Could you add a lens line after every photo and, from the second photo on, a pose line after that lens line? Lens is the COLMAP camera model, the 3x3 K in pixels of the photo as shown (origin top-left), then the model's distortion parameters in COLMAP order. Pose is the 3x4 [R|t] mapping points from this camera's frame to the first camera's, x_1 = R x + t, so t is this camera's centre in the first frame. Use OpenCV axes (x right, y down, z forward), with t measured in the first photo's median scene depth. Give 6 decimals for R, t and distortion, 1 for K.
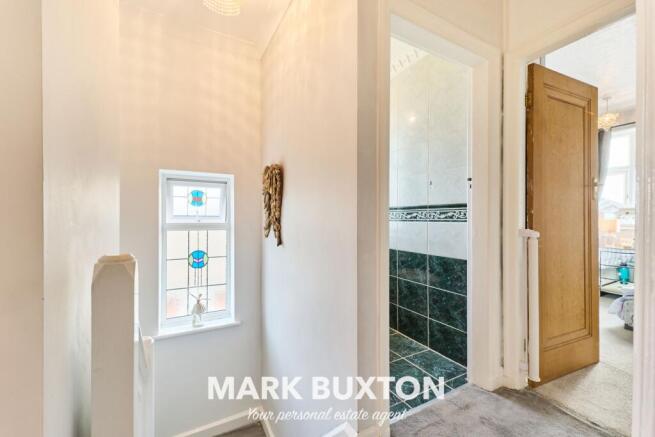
lens RADIAL K [[262.3, 0, 326.6], [0, 262.3, 219.1], [0, 0, 1]] dist [-0.000132, -0.000262]
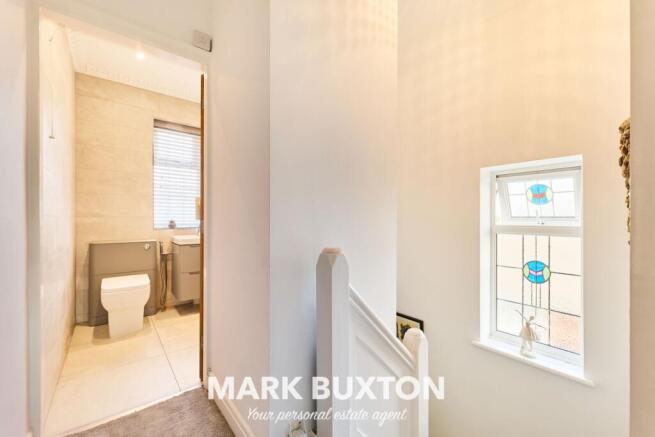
lens RADIAL K [[262.3, 0, 328.4], [0, 262.3, 217.6], [0, 0, 1]] dist [-0.000132, -0.000262]
pose [[0.214112, -0.005324, -0.976795, 0.146569], [-0.002860, 0.999977, -0.006078, -0.003327], [0.976805, 0.004095, 0.214092, 0.219697]]
